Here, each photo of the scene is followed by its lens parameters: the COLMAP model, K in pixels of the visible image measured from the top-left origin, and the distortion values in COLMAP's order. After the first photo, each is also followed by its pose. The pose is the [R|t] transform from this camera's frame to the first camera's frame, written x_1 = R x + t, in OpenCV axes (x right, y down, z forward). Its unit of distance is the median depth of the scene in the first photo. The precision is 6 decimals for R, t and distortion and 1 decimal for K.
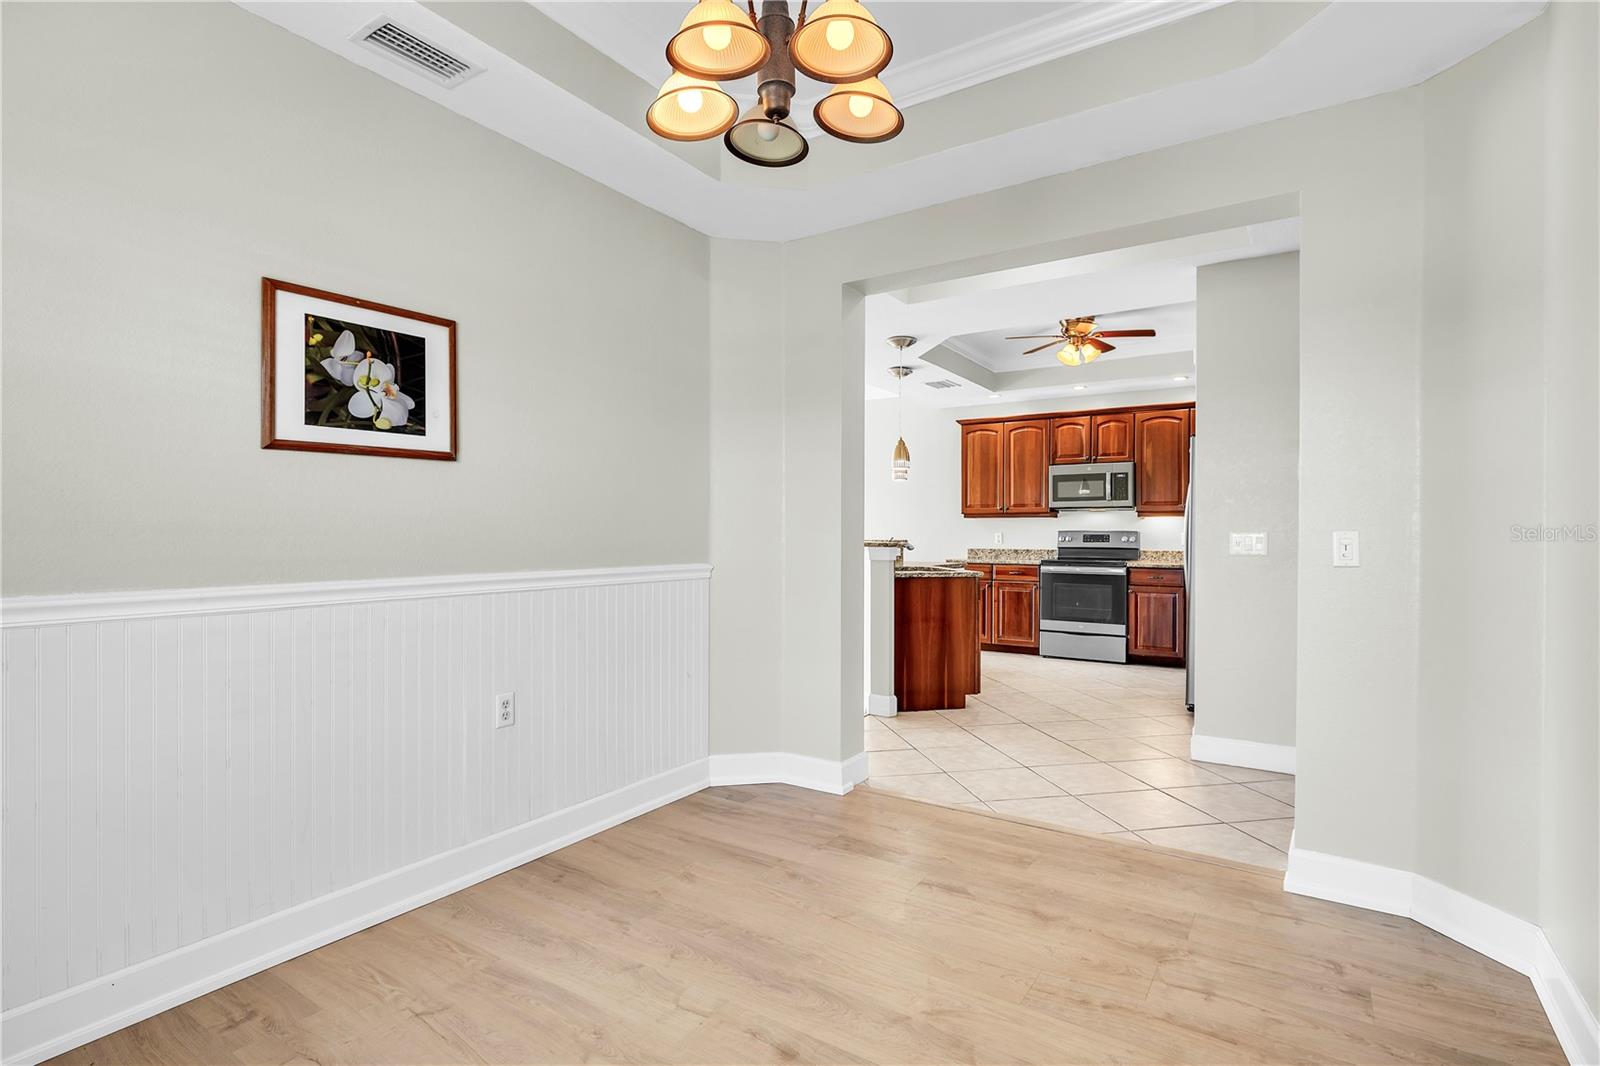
lens RADIAL K [[780.4, 0, 808.7], [0, 780.4, 535.8], [0, 0, 1]] dist [-0.001634, 0.000117]
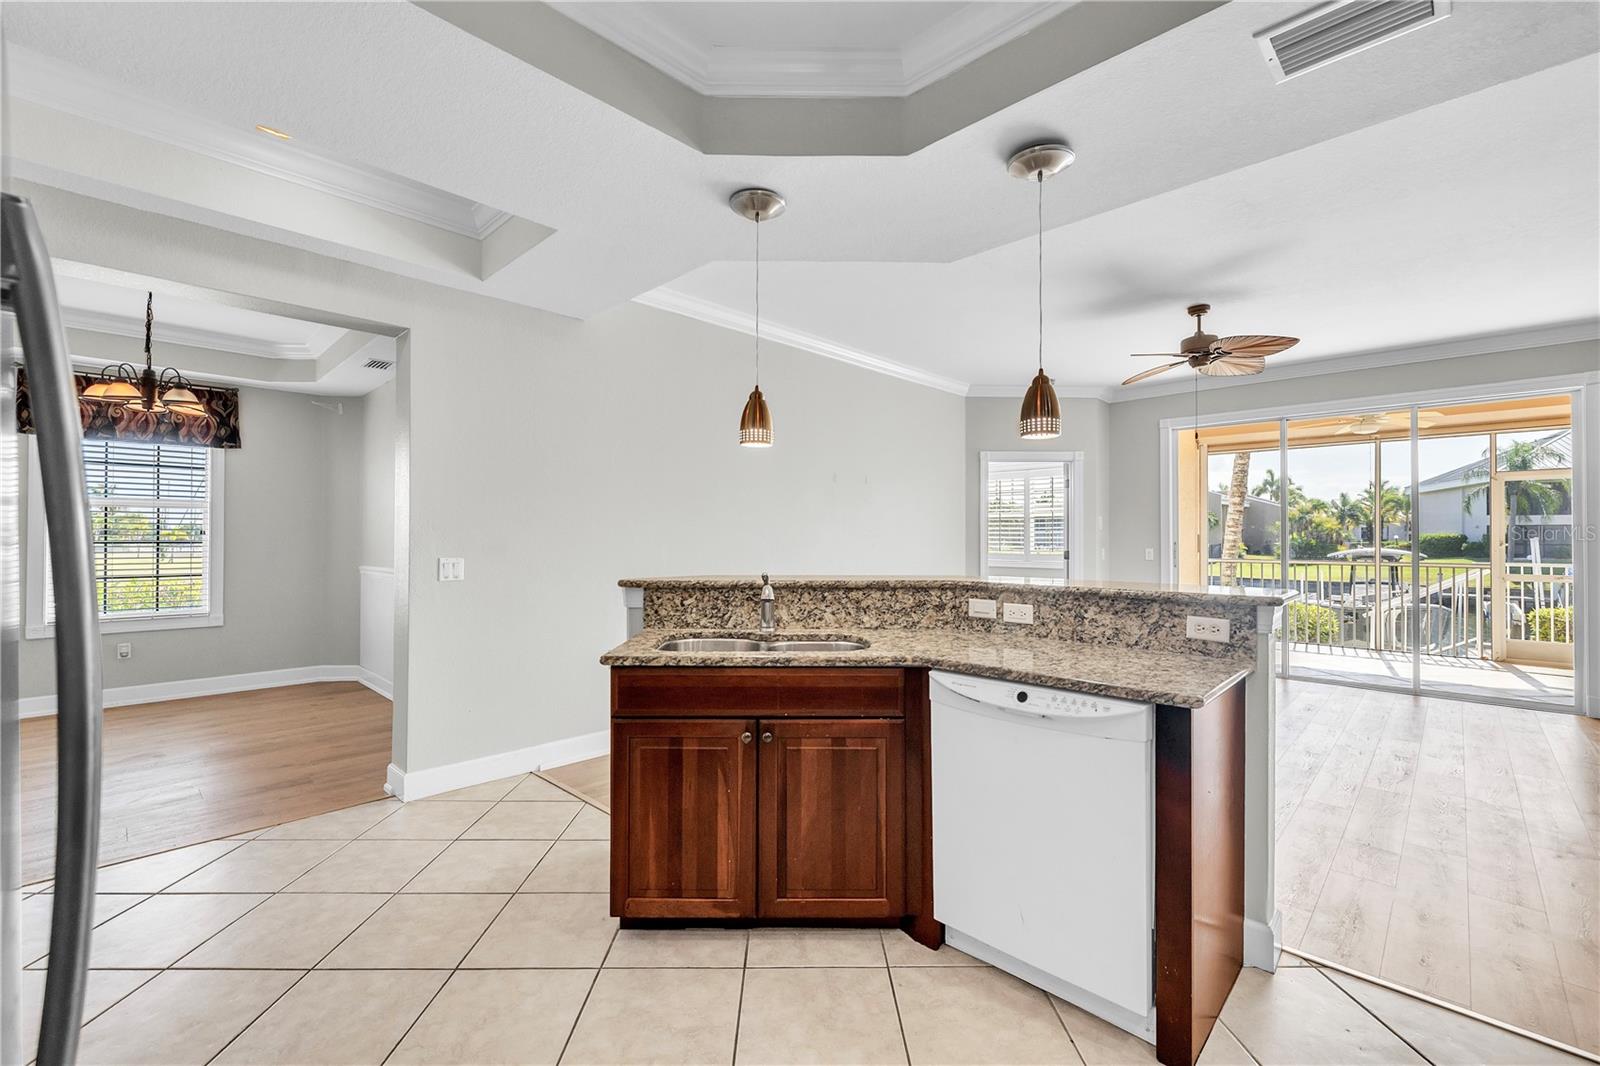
lens RADIAL K [[677.2, 0, 797.8], [0, 677.2, 532.8], [0, 0, 1]] dist [-0.001434, 0.000206]
pose [[-0.195731, -0.009645, -0.980610, 0.419582], [-0.004703, 0.999949, -0.008897, -0.017118], [0.980646, 0.002871, -0.195767, 0.834515]]
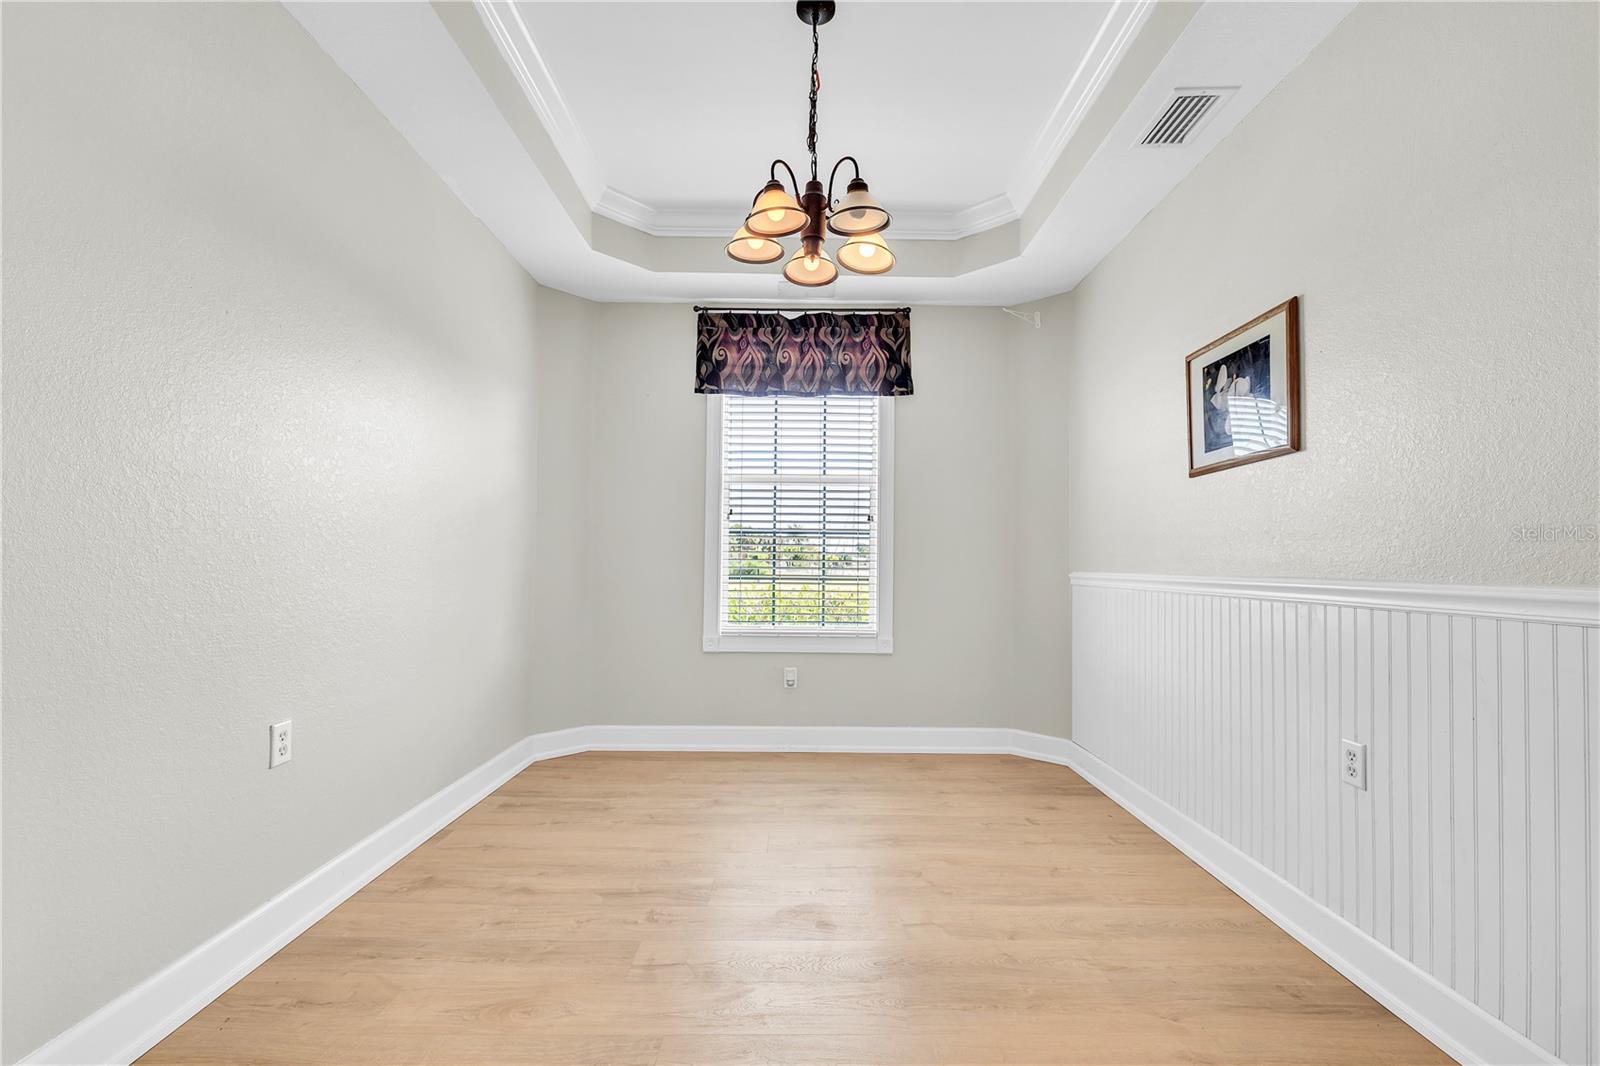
lens RADIAL K [[677.0, 0, 800.1], [0, 677.0, 545.0], [0, 0, 1]] dist [-0.001897, -0.000154]
pose [[-0.834601, -0.024840, -0.550294, 0.152054], [-0.013419, 0.999603, -0.024770, 0.013178], [0.550691, -0.013288, -0.834603, 0.455228]]
